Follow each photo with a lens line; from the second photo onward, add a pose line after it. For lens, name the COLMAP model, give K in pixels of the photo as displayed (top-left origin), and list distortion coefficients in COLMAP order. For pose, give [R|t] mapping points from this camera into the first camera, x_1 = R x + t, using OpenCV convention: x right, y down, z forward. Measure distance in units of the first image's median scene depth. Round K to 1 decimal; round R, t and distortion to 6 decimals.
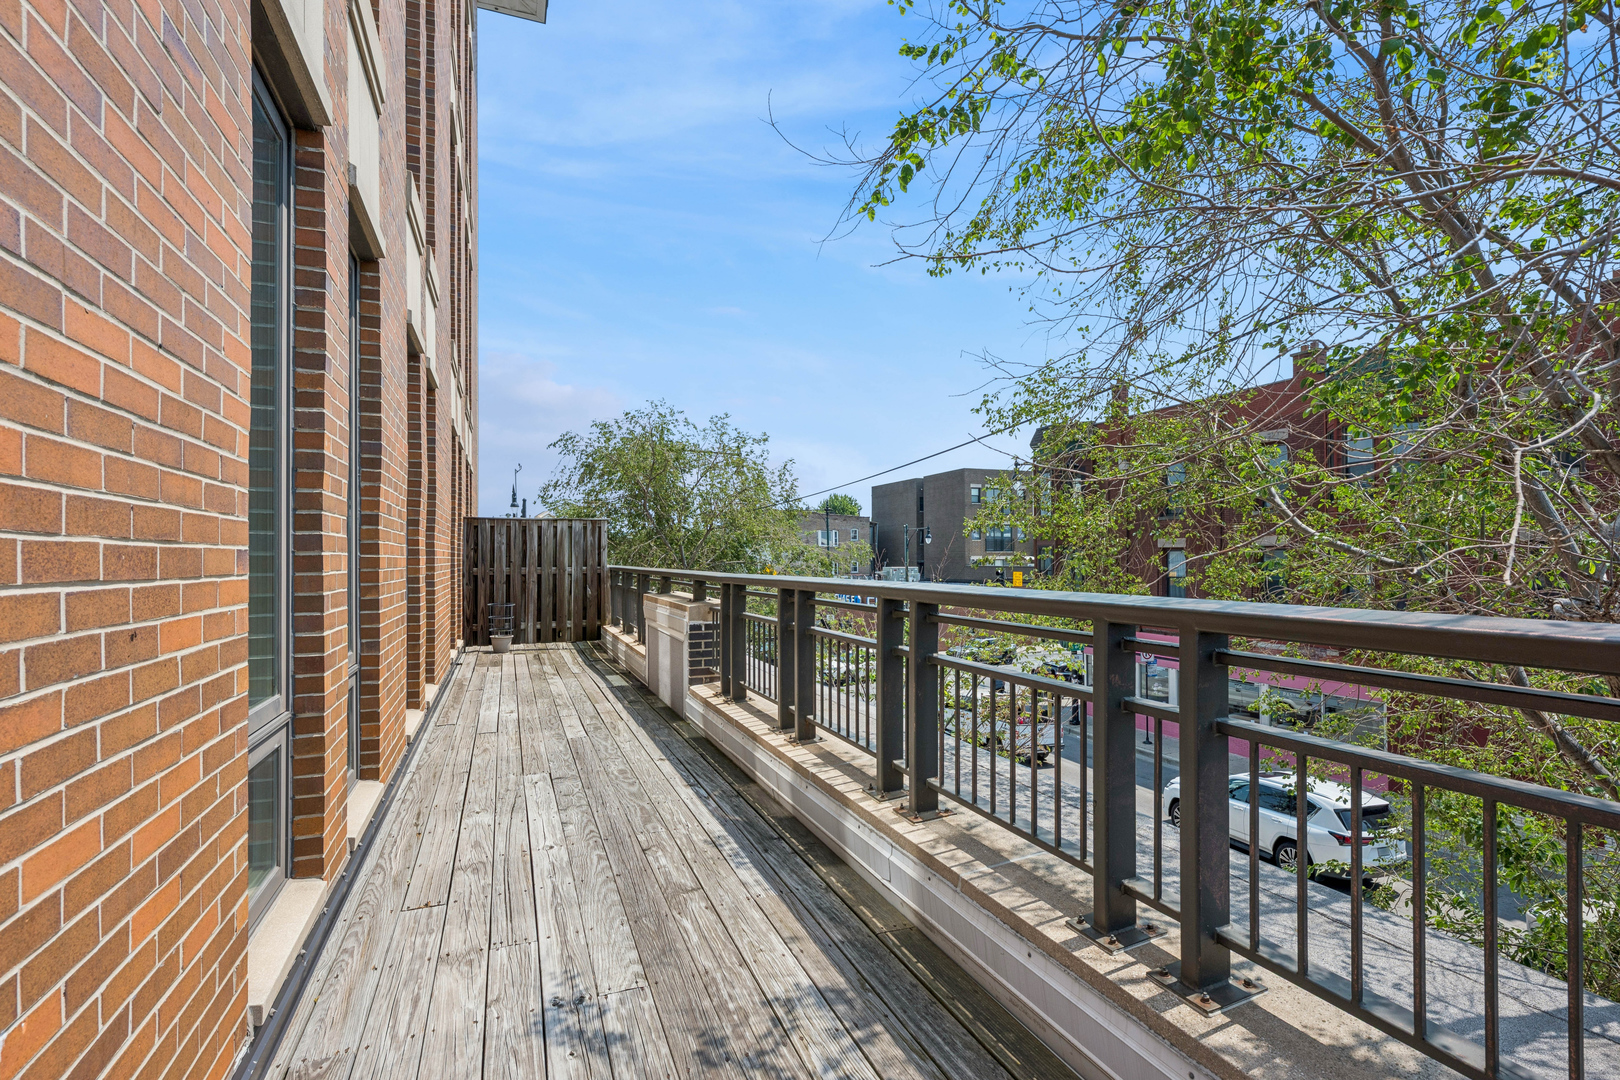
lens RADIAL K [[723.1, 0, 810.0], [0, 723.1, 540.0], [0, 0, 1]] dist [-0.001961, 0.000036]
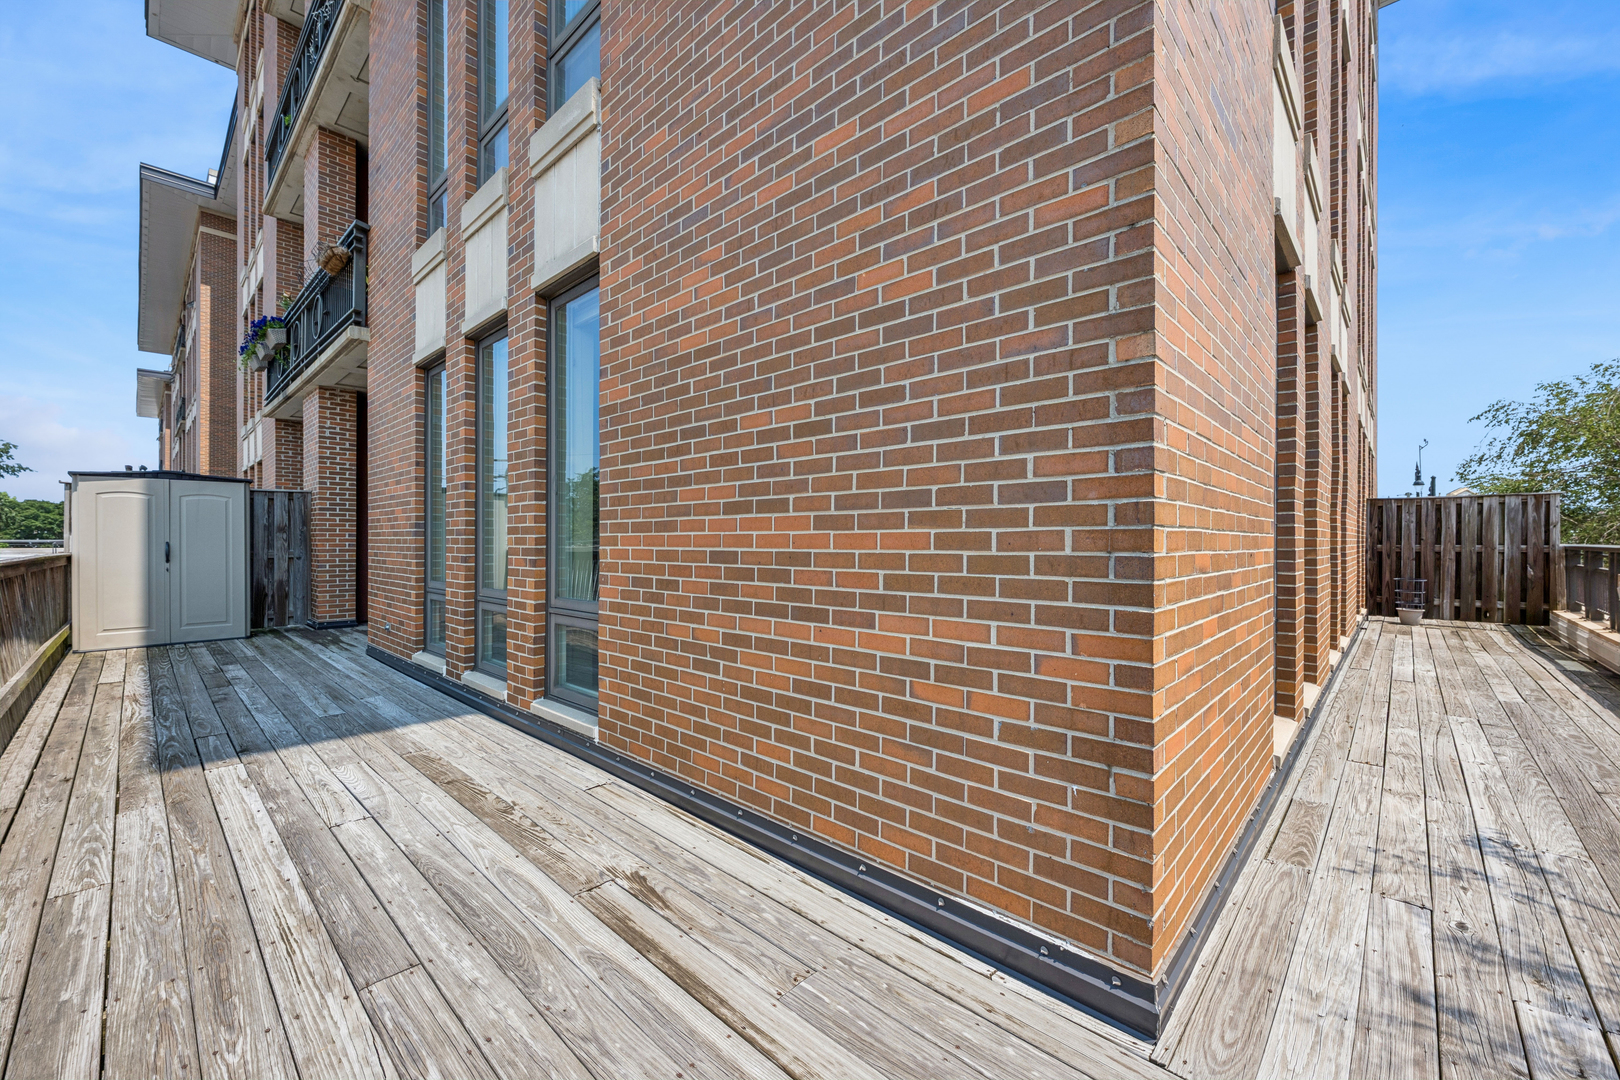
lens RADIAL K [[635.2, 0, 809.2], [0, 635.2, 543.6], [0, 0, 1]] dist [0.001781, 0.000180]
pose [[0.412138, 0.011021, -0.911055, 0.058503], [0.016024, 0.999685, 0.019342, 0.004446], [0.910981, -0.022570, 0.411831, -0.184147]]
